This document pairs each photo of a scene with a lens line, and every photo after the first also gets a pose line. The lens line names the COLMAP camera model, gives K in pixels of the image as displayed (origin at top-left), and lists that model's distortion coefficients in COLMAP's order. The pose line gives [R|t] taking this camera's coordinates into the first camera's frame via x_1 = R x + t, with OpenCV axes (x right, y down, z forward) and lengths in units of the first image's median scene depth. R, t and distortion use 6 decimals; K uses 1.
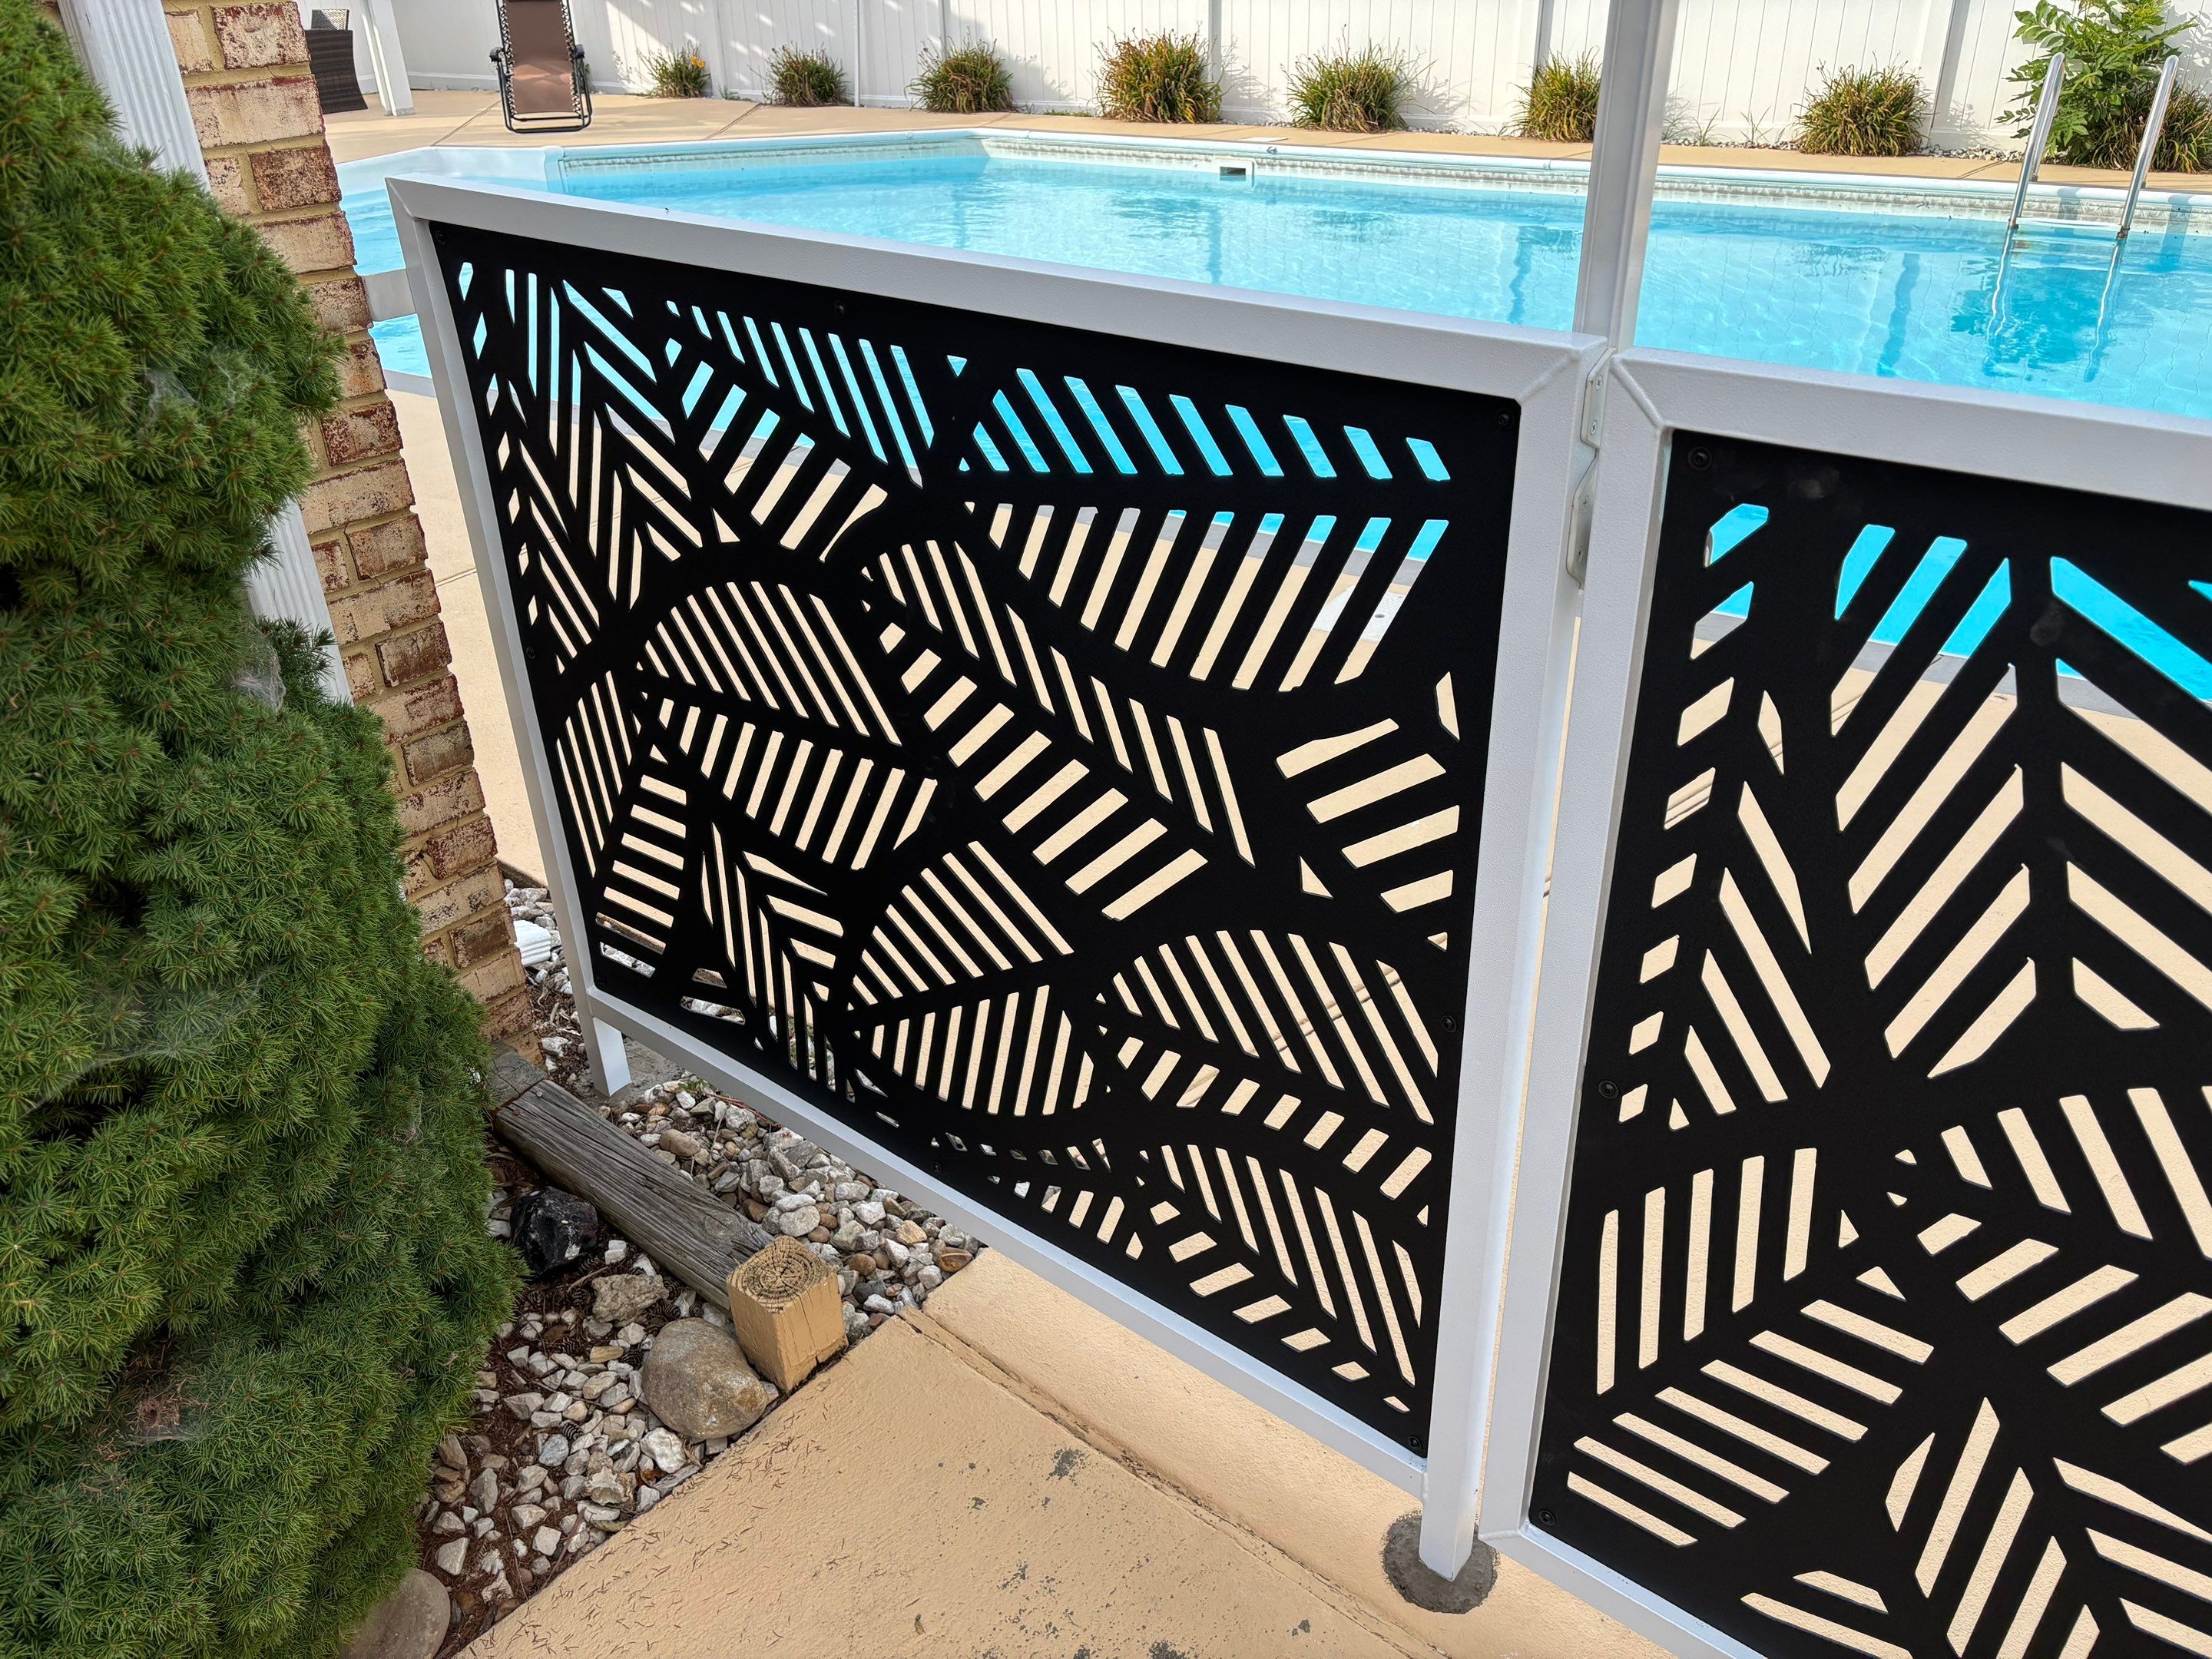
lens RADIAL K [[1611.6, 0, 1145.0], [0, 1611.6, 822.0], [0, 0, 1]] dist [0.059222, -0.062908]
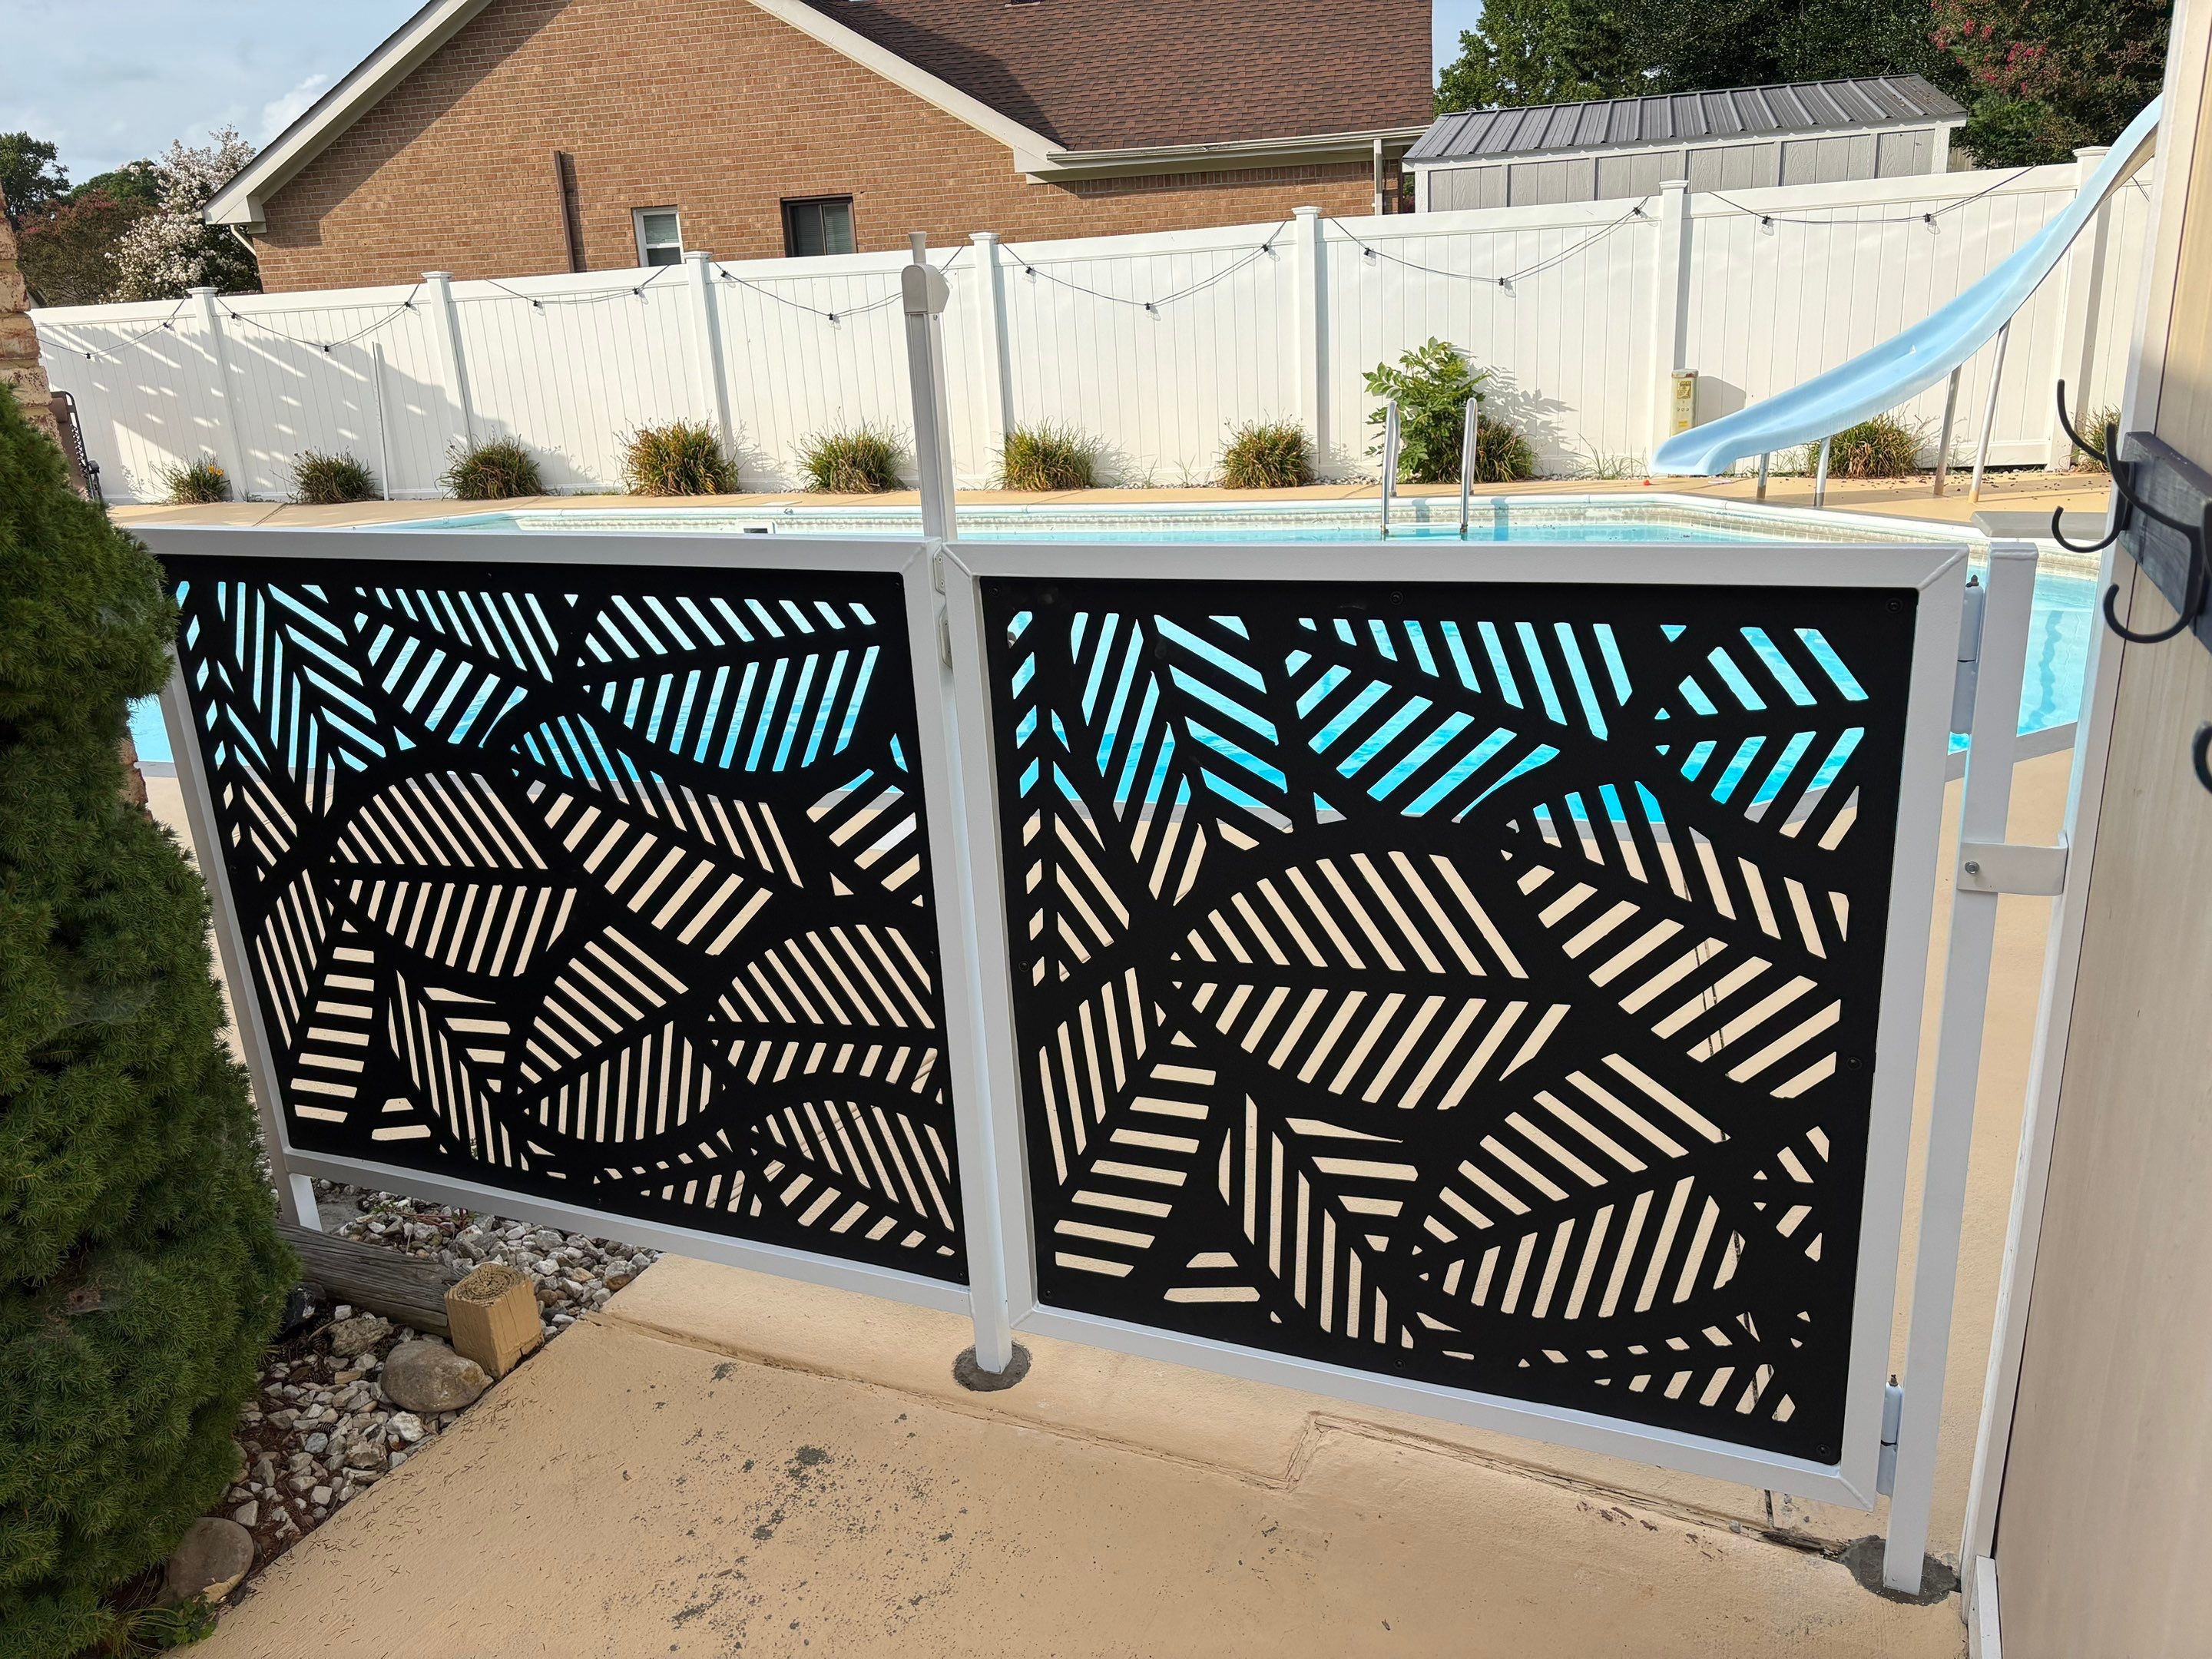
lens RADIAL K [[1562.6, 0, 1105.7], [0, 1562.6, 815.5], [0, 0, 1]] dist [0.031944, -0.027429]
pose [[0.962863, -0.112284, 0.245533, -0.010926], [0.158866, 0.970942, -0.178978, 0.235318], [-0.218302, 0.211338, 0.952723, -0.449741]]
